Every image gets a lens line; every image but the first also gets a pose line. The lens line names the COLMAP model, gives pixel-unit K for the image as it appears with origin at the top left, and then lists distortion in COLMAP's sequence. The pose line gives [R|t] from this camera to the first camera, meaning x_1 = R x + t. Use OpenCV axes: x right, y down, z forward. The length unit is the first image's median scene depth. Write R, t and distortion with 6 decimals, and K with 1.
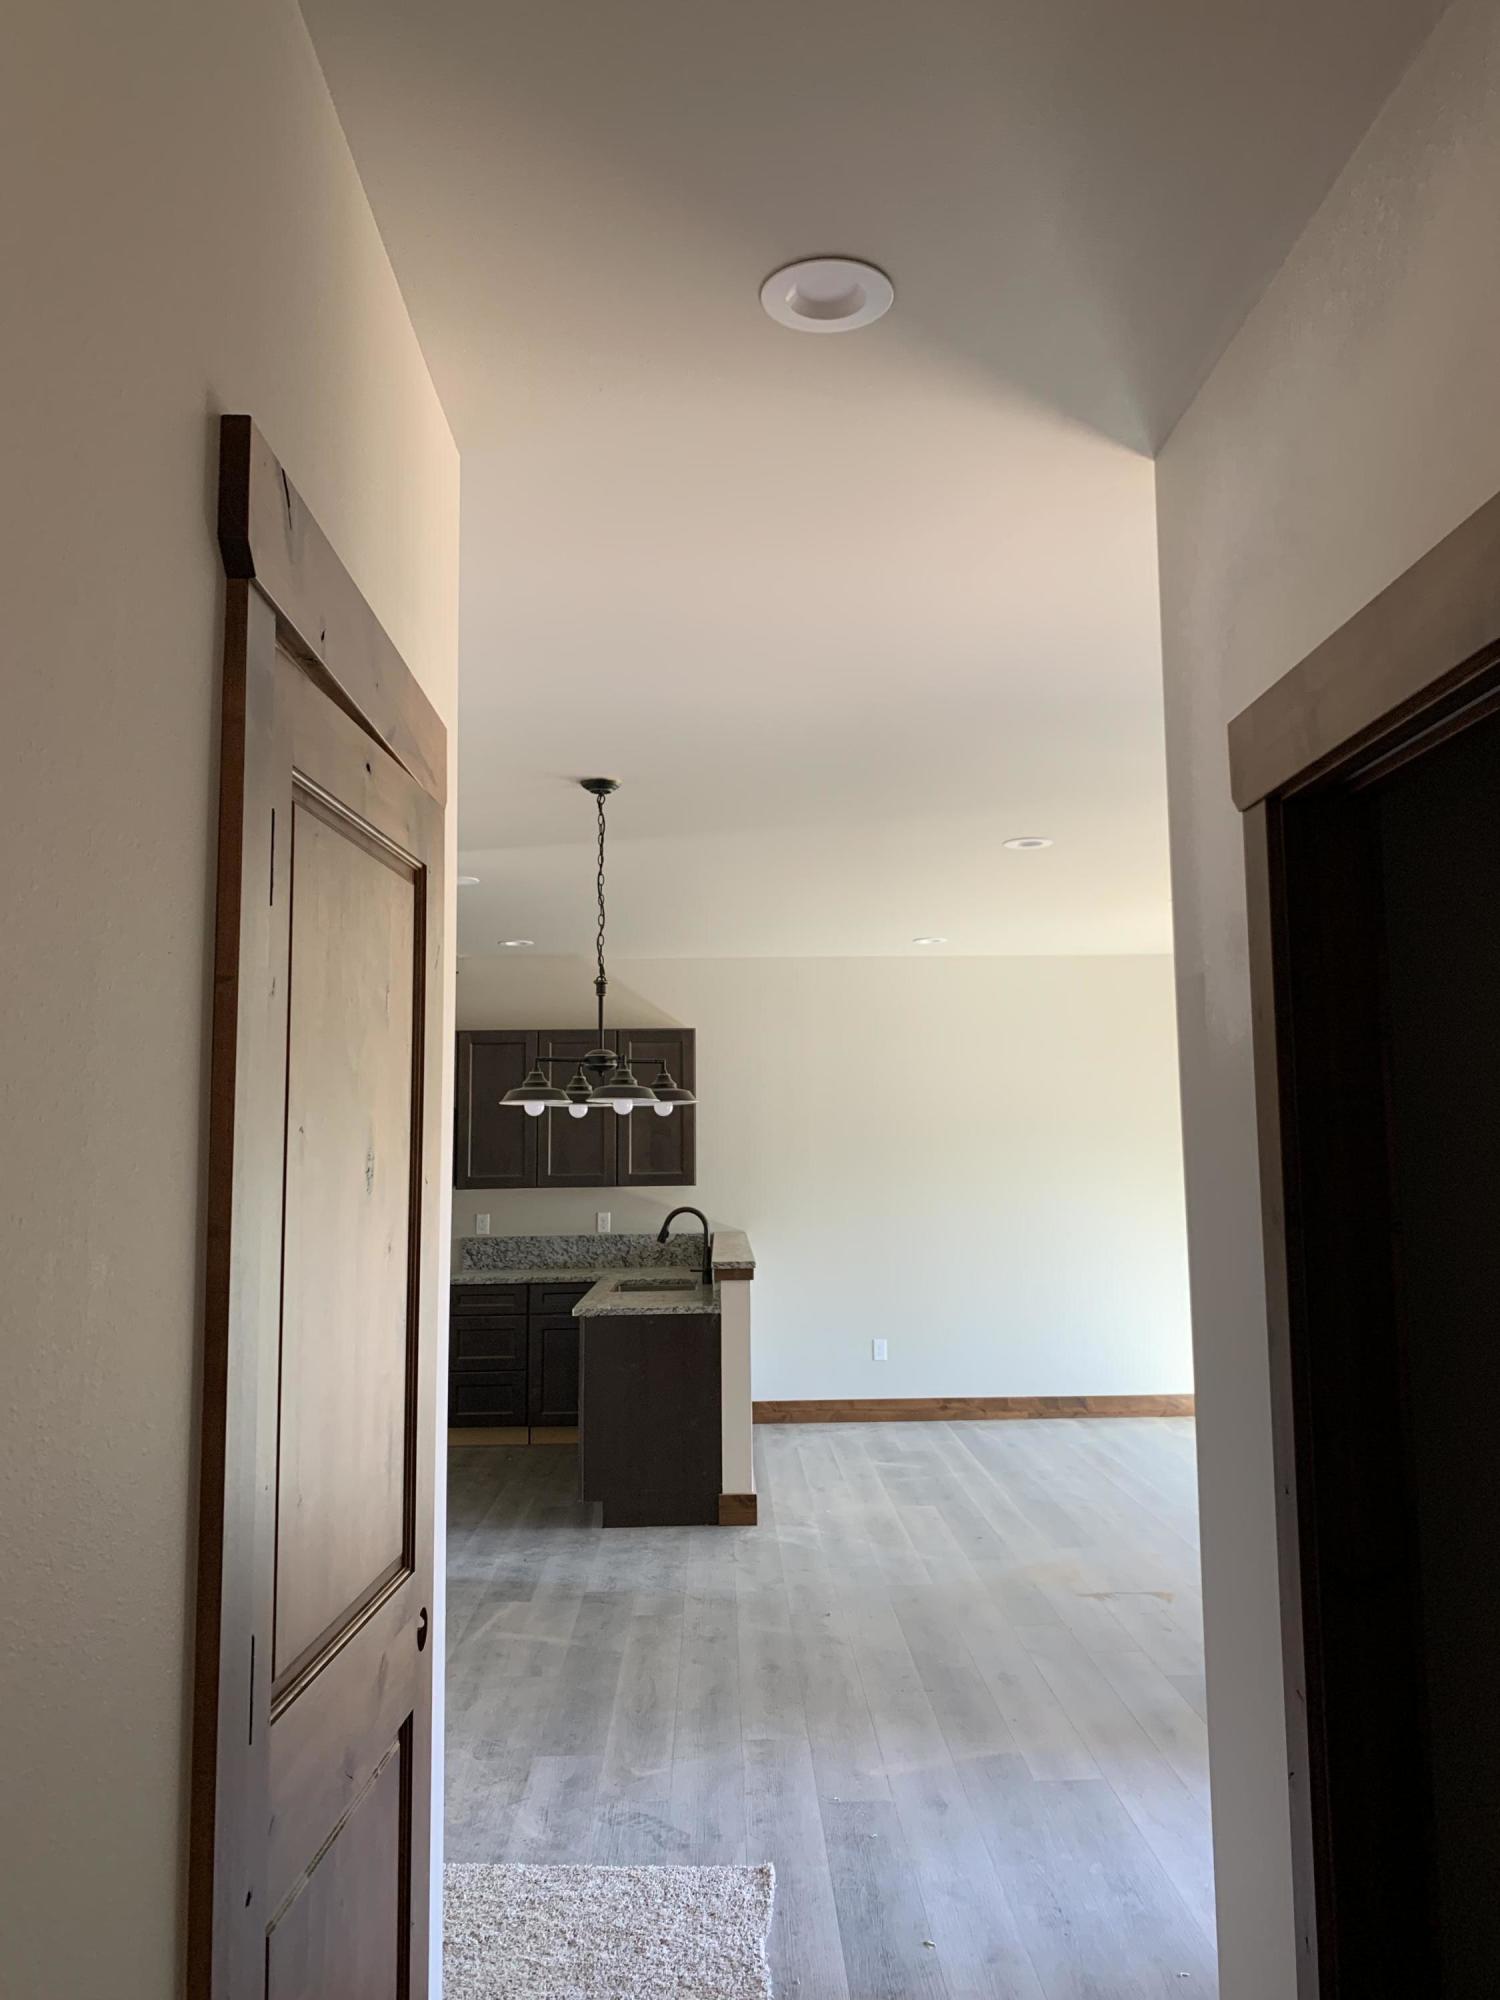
lens RADIAL K [[1550.1, 0, 806.3], [0, 1550.1, 967.1], [0, 0, 1]] dist [0.033258, -0.040968]
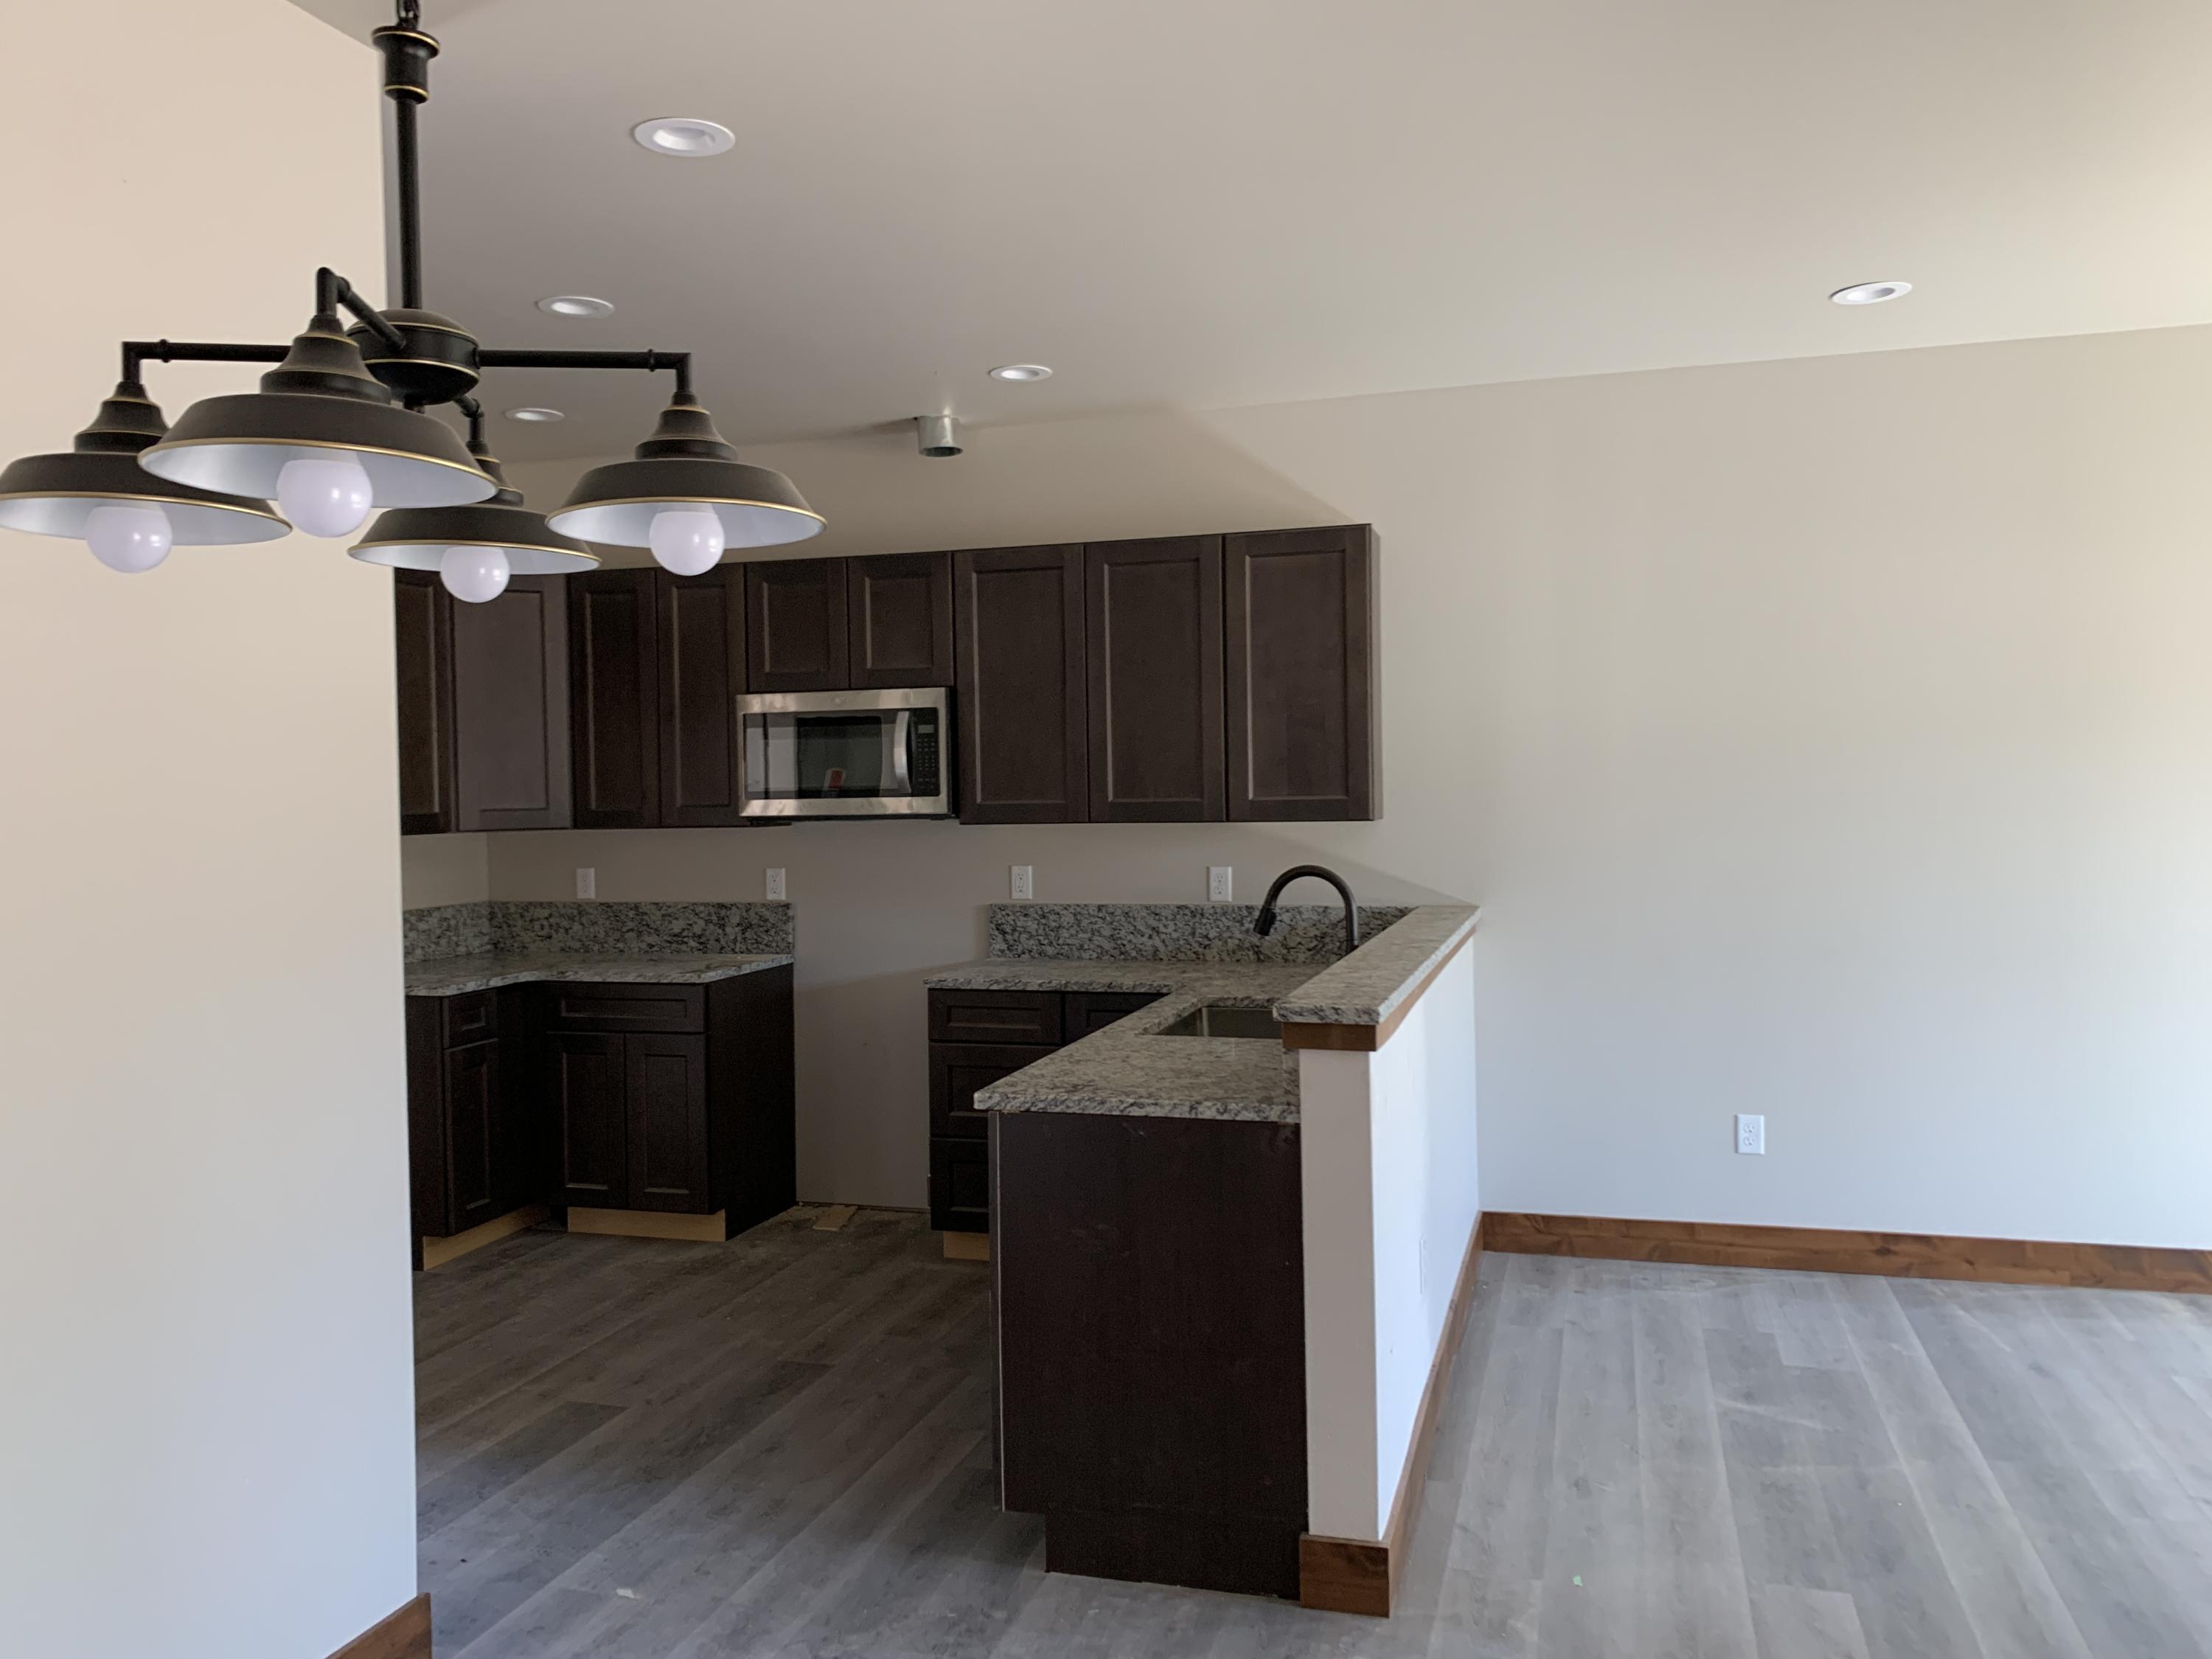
lens RADIAL K [[1714.4, 0, 1075.3], [0, 1714.4, 816.3], [0, 0, 1]] dist [0.033258, -0.040968]
pose [[0.937274, 0.004605, -0.348564, 0.038326], [0.045111, 0.989903, 0.134378, 0.056678], [0.345663, -0.141673, 0.927602, 0.424579]]
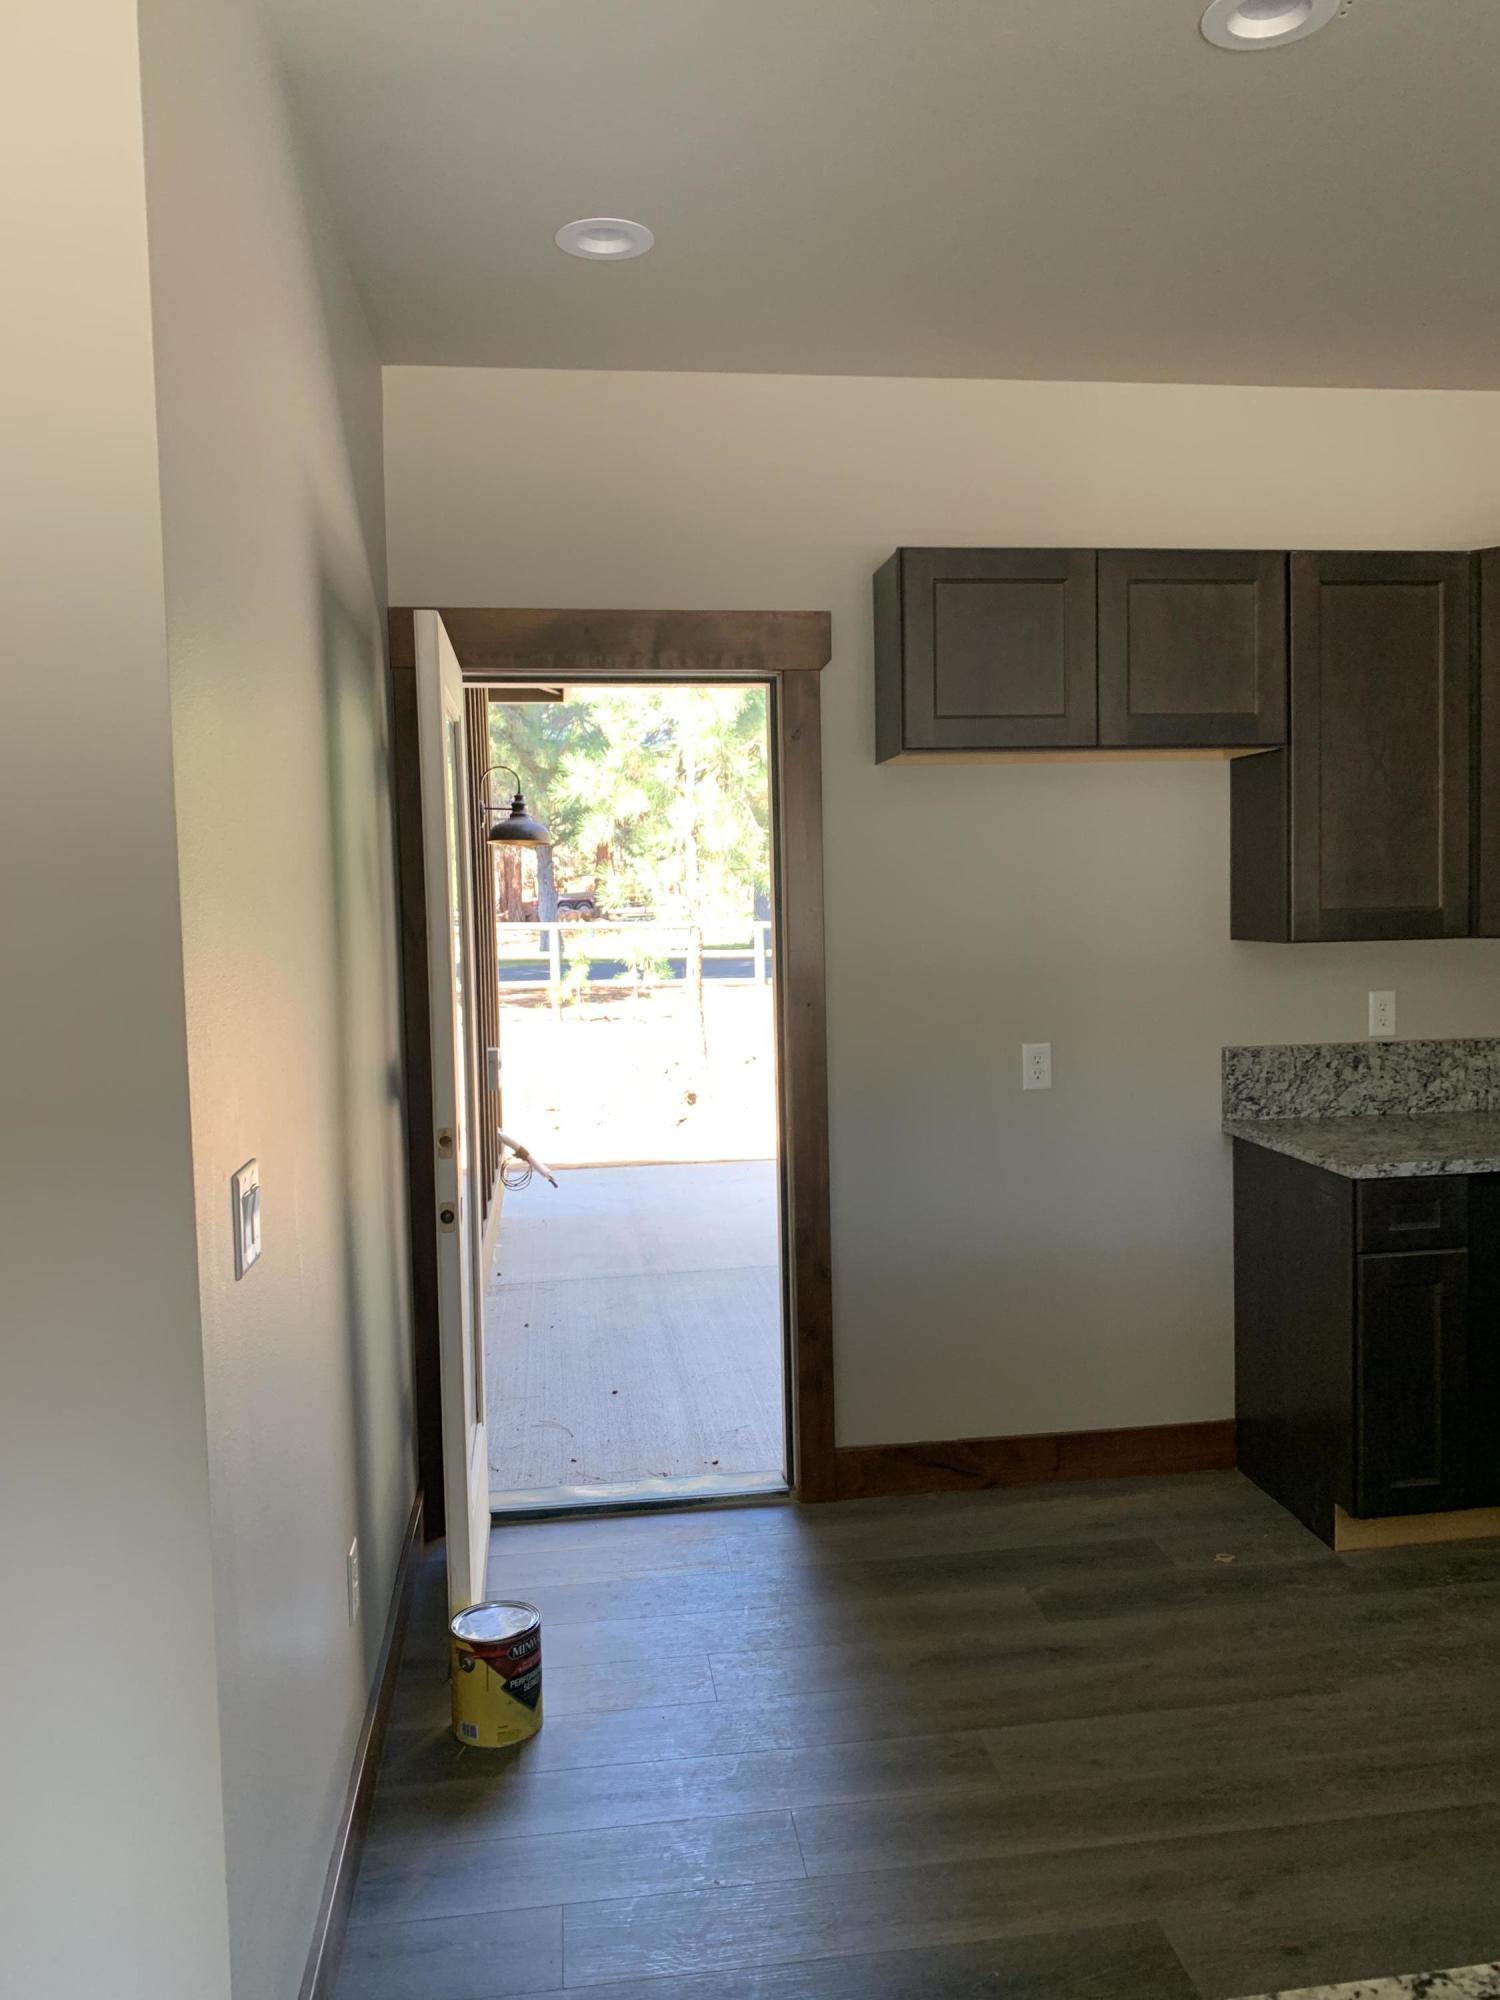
lens RADIAL K [[1550.1, 0, 748.9], [0, 1550.1, 986.1], [0, 0, 1]] dist [0.033258, -0.040968]
pose [[0.090567, 0.077517, -0.992869, -0.021954], [0.139603, 0.986134, 0.089725, 0.090371], [0.986057, -0.146733, 0.078490, 0.737646]]
